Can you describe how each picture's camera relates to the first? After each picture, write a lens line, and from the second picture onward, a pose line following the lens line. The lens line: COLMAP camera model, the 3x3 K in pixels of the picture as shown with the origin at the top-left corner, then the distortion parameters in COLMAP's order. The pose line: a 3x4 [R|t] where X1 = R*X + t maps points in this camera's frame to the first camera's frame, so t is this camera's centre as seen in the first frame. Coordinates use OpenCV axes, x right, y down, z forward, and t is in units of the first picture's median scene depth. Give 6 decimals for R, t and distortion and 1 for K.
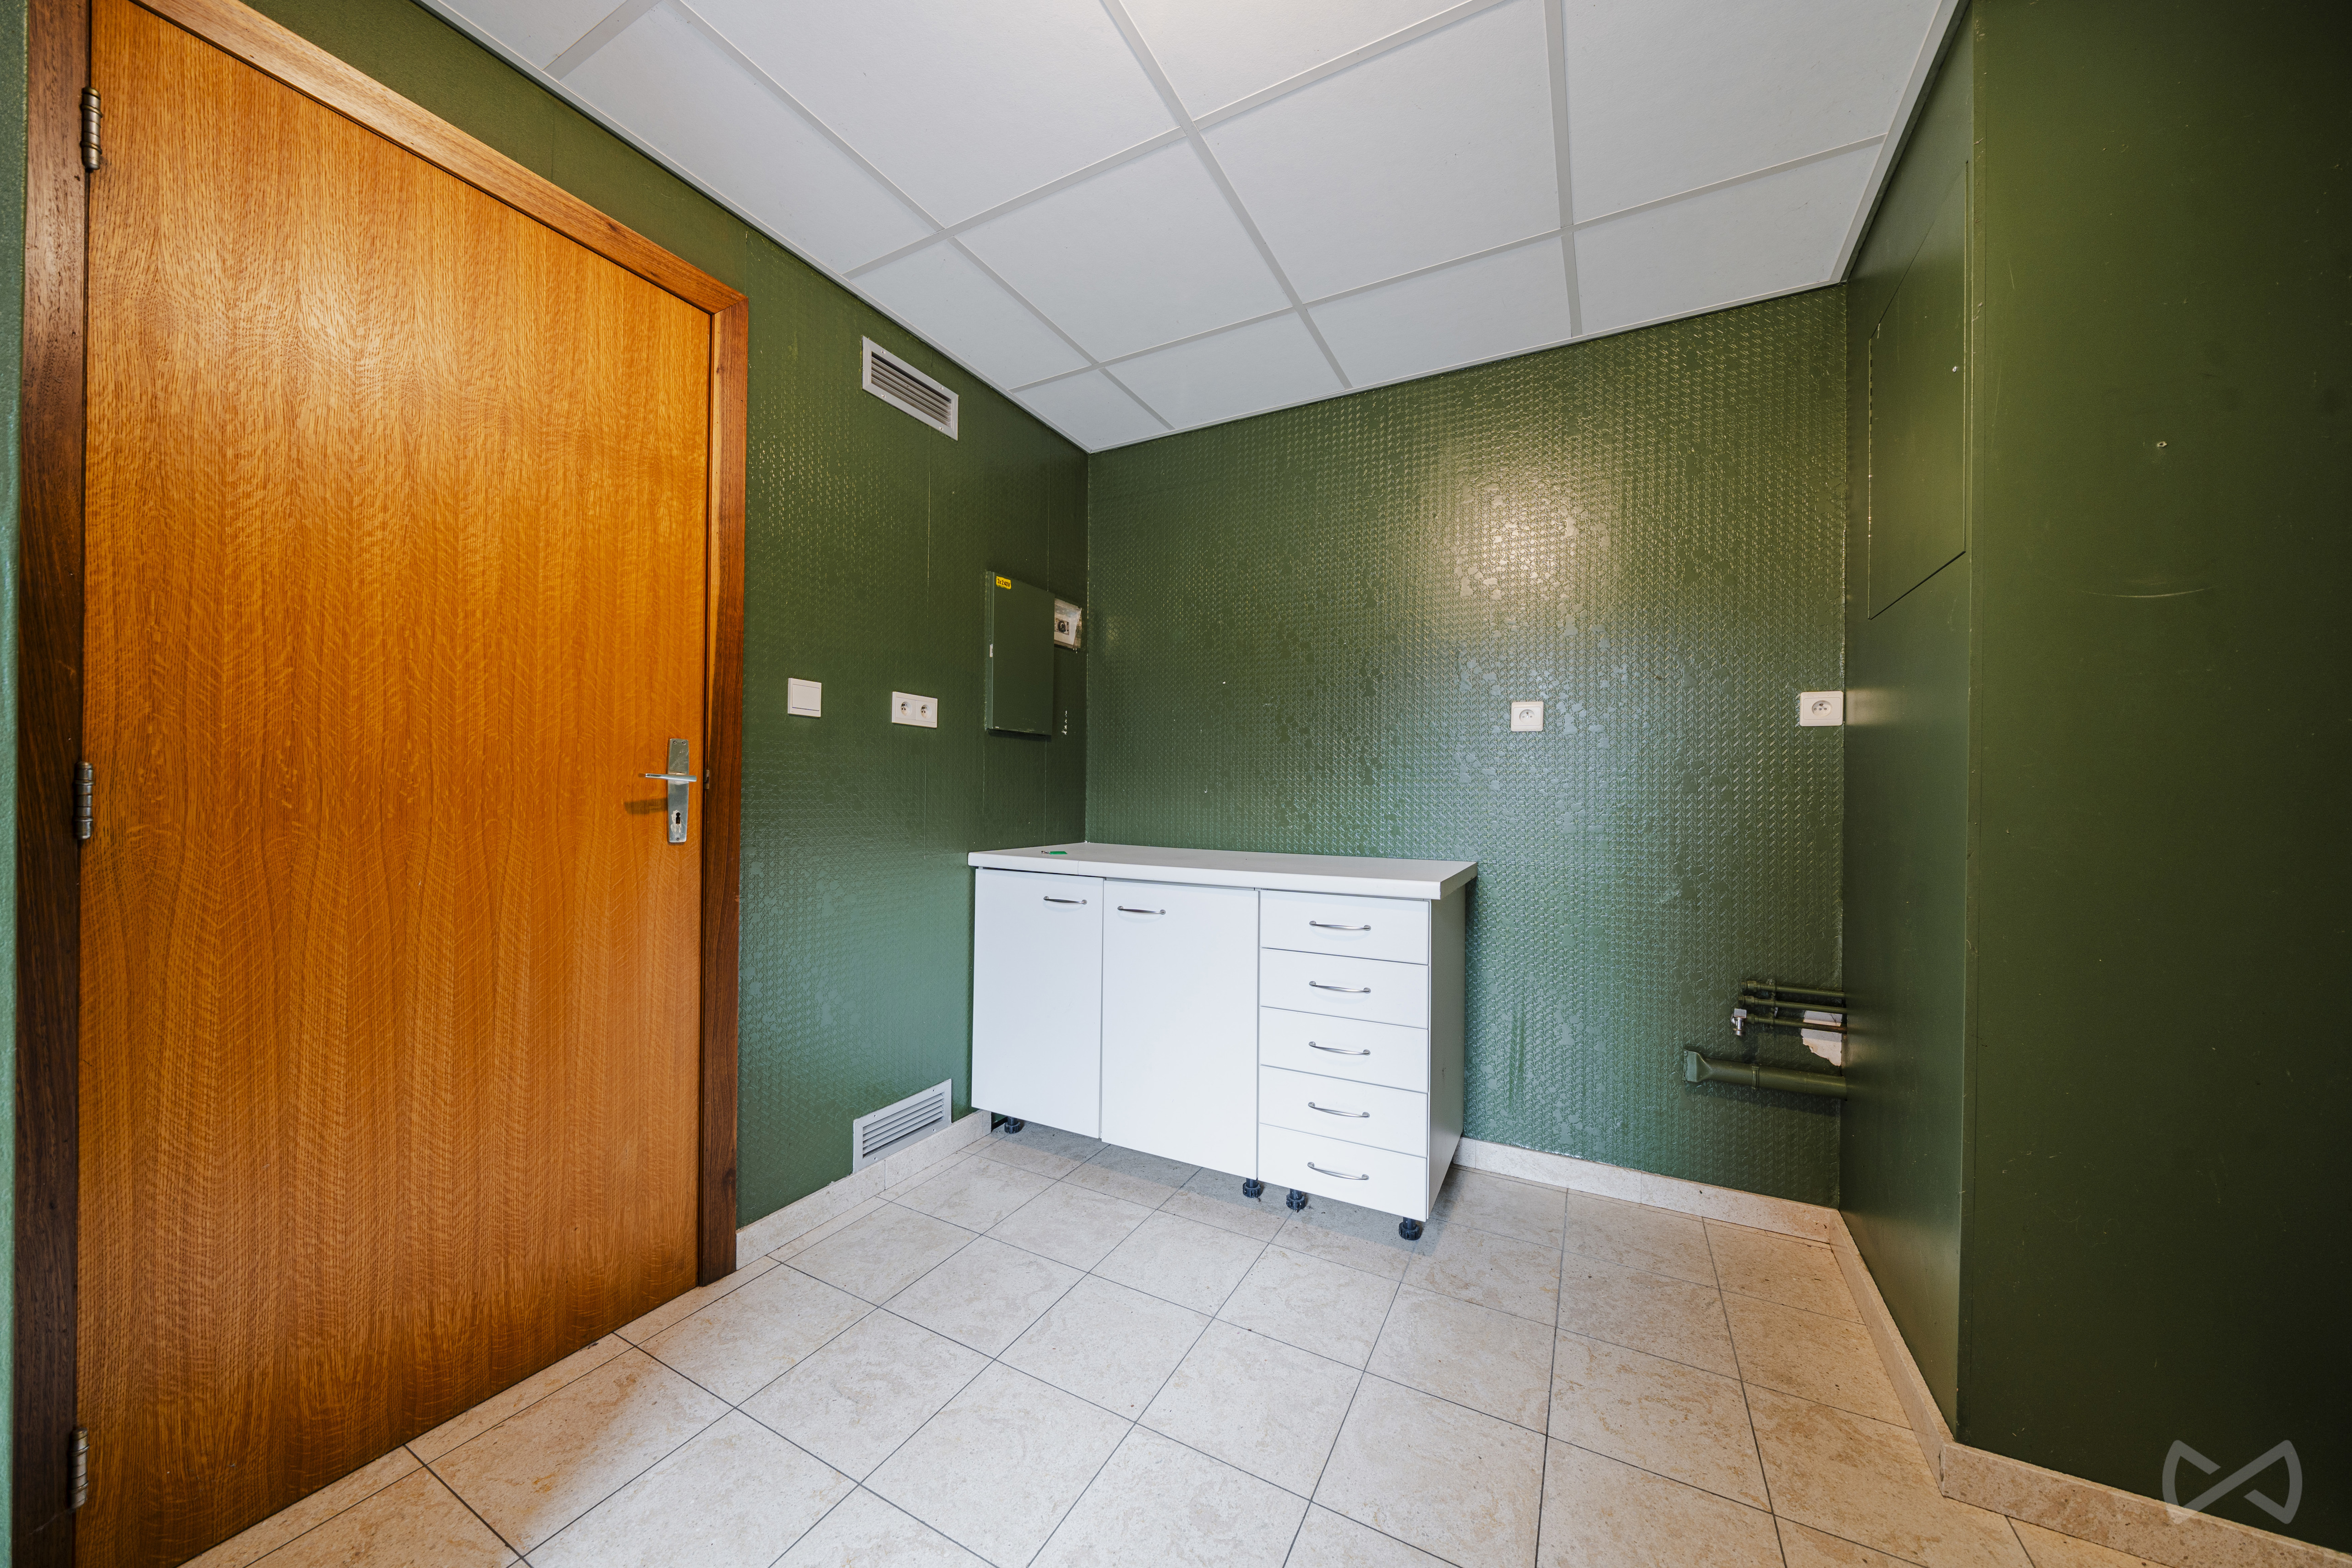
lens RADIAL K [[793.6, 0, 1169.3], [0, 793.6, 783.5], [0, 0, 1]] dist [-0.001202, -0.000015]
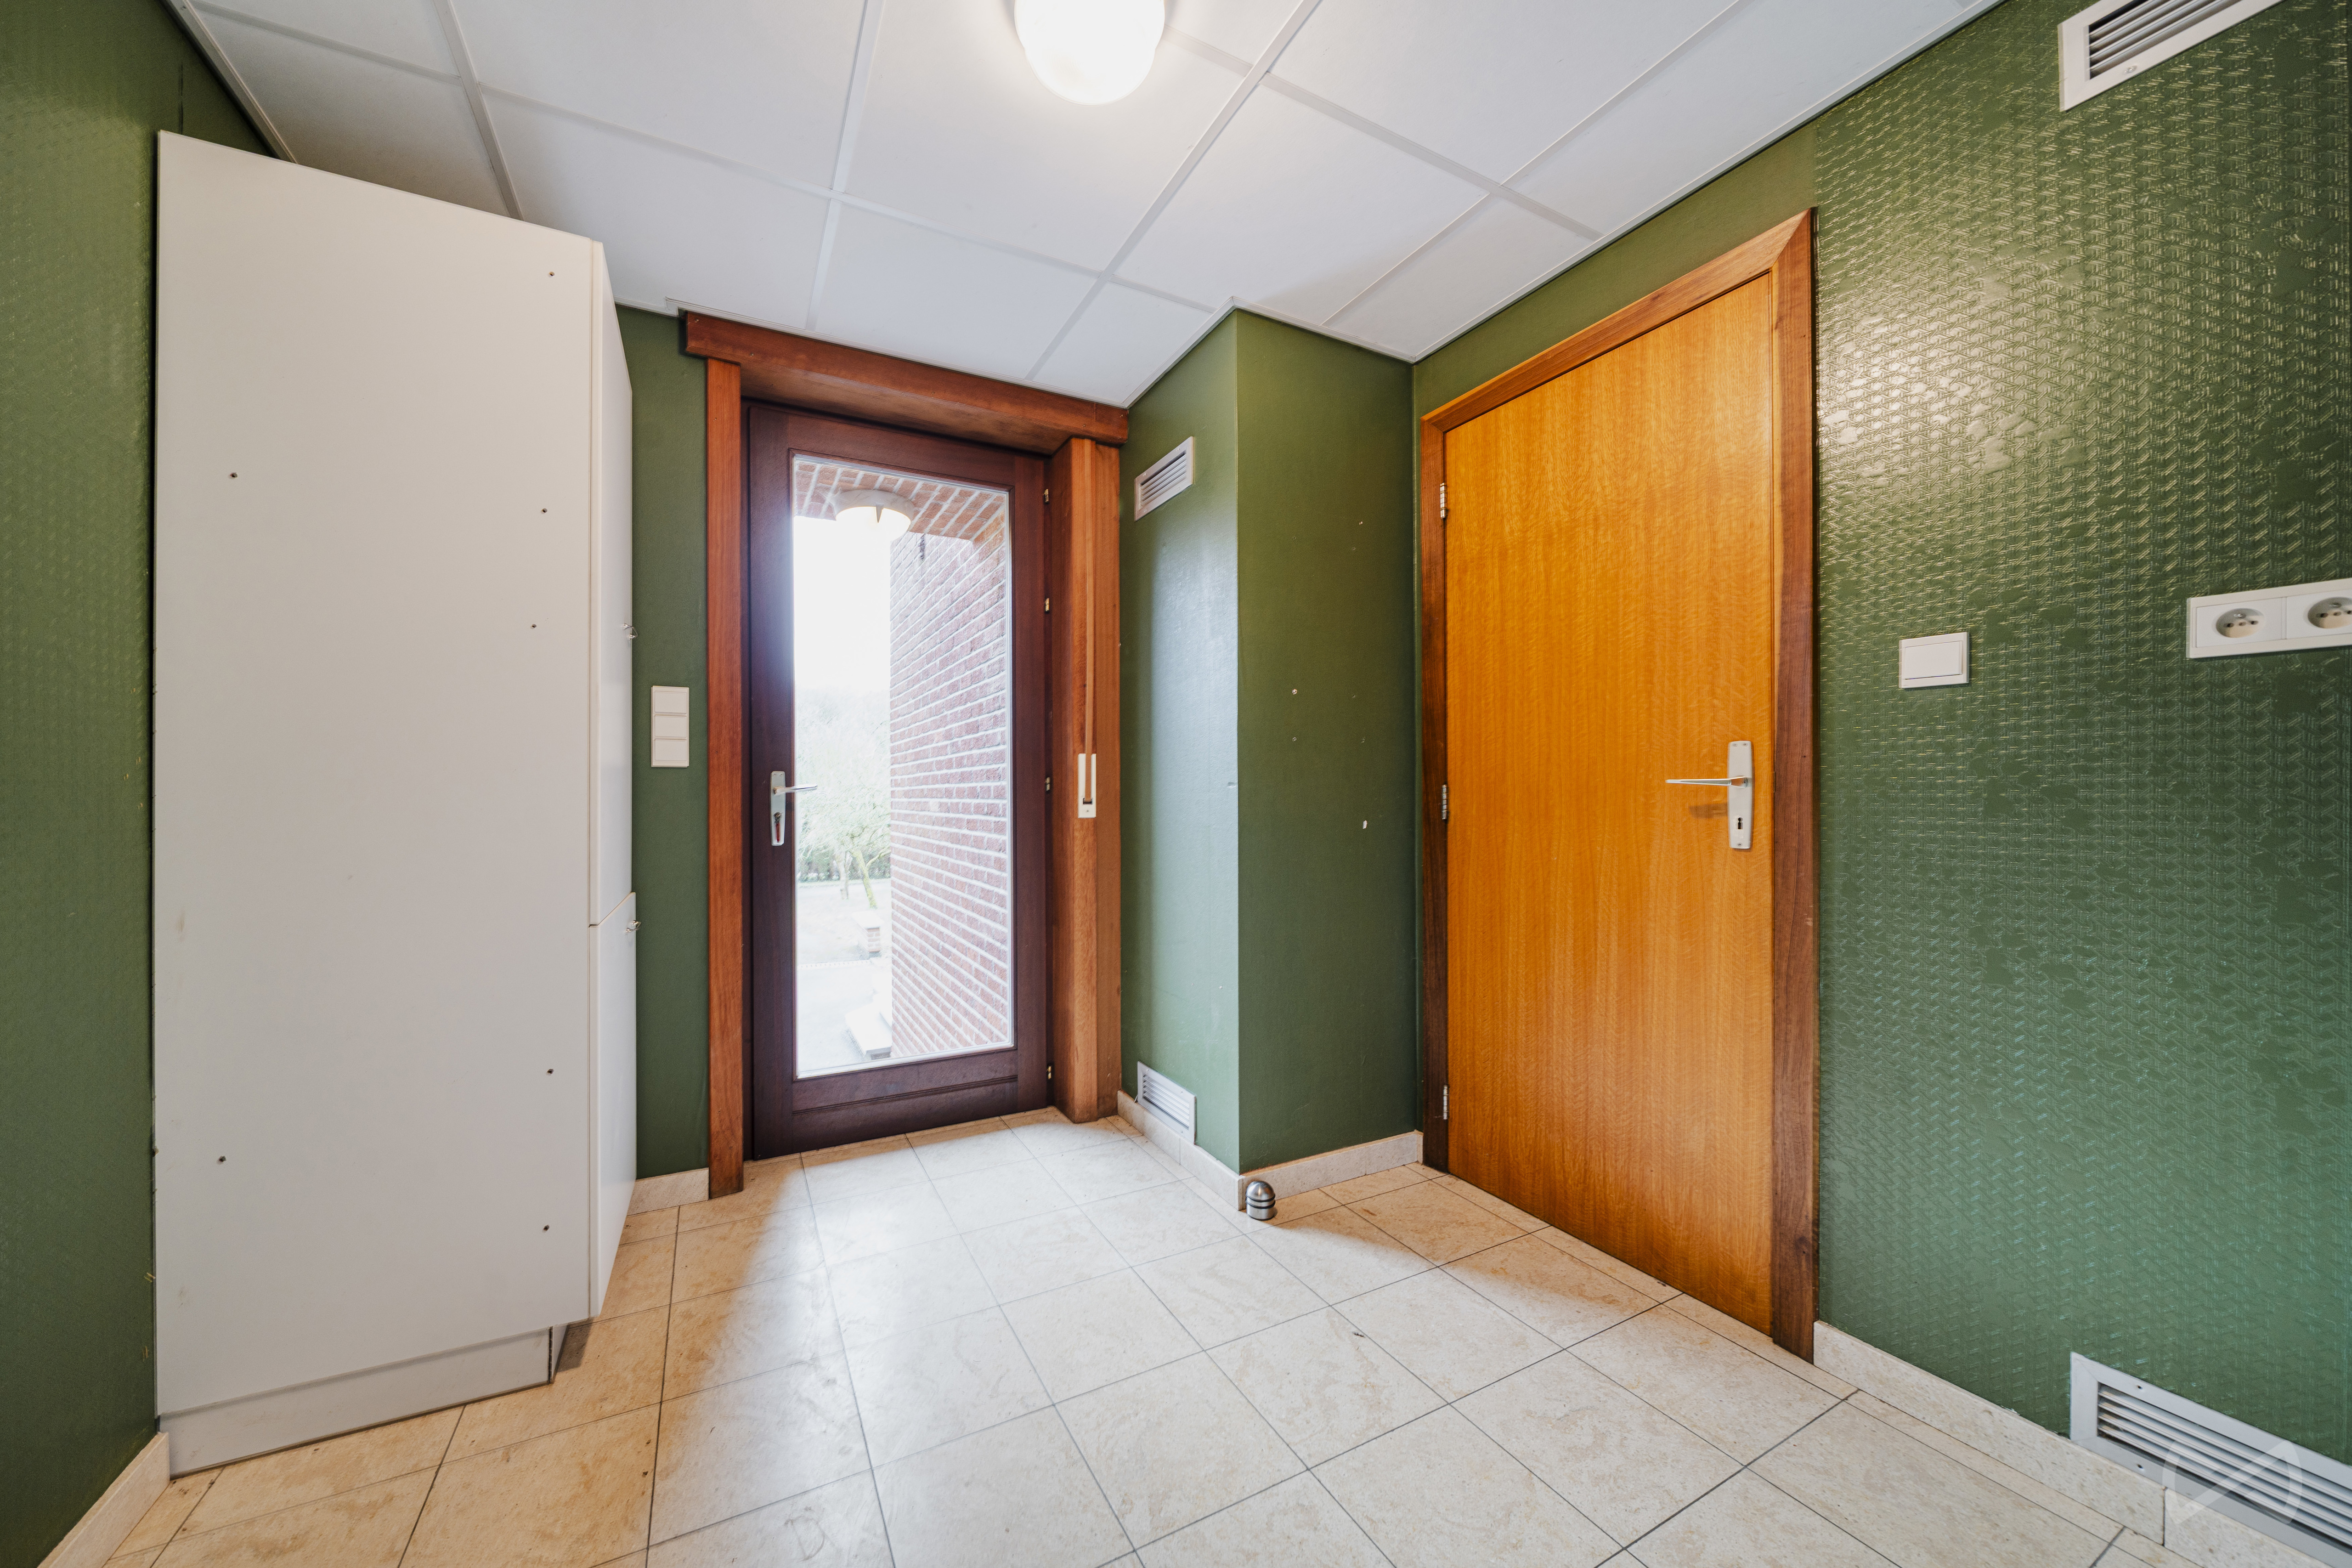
lens RADIAL K [[848.4, 0, 1165.3], [0, 848.4, 798.8], [0, 0, 1]] dist [0.001940, 0.000101]
pose [[-0.544280, -0.012740, -0.838807, 0.663308], [0.000094, 0.999884, -0.015247, 0.030953], [0.838904, -0.008377, -0.544215, 1.029501]]
